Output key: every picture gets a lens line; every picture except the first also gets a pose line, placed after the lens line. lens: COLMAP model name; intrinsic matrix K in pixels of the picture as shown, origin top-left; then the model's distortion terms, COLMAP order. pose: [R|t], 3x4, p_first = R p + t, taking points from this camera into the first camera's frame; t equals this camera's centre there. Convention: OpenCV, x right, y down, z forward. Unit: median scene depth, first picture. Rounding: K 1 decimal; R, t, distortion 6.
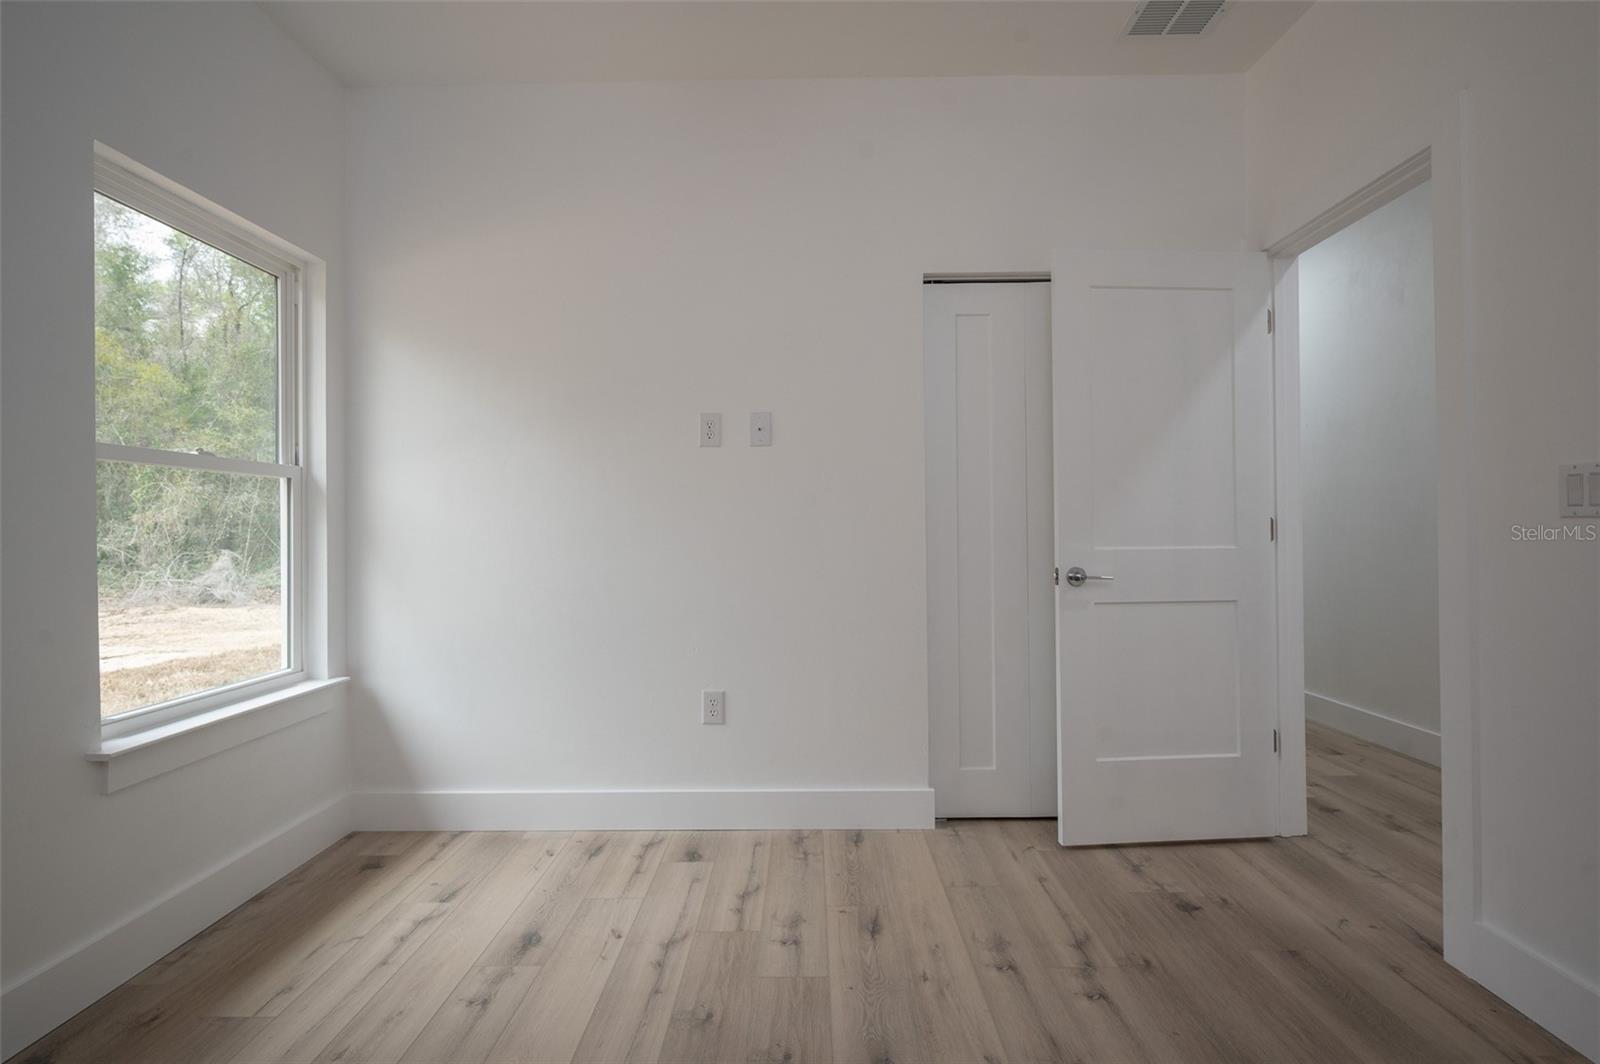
lens RADIAL K [[797.9, 0, 803.4], [0, 797.9, 525.7], [0, 0, 1]] dist [0.001729, -0.000211]
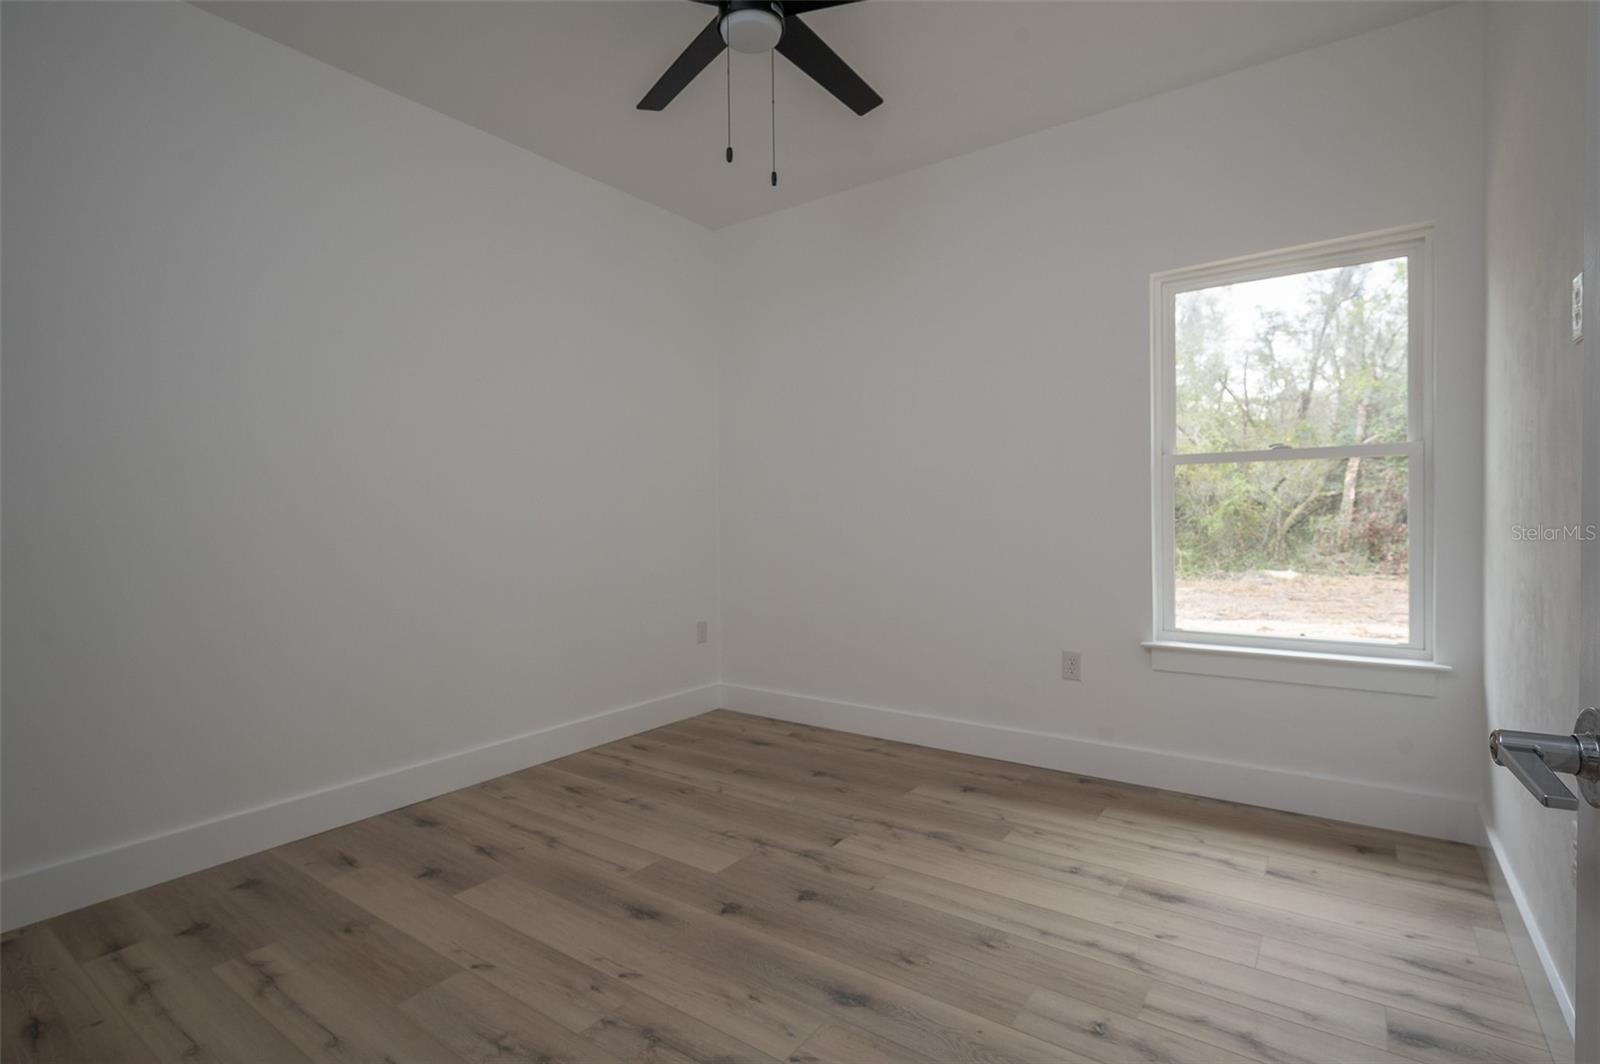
lens RADIAL K [[797.9, 0, 804.9], [0, 797.9, 539.2], [0, 0, 1]] dist [0.001729, -0.000211]
pose [[-0.595237, 0.035192, -0.802779, 0.794985], [0.022156, 0.999379, 0.027382, -0.001408], [0.803245, -0.001487, -0.595647, 1.251607]]
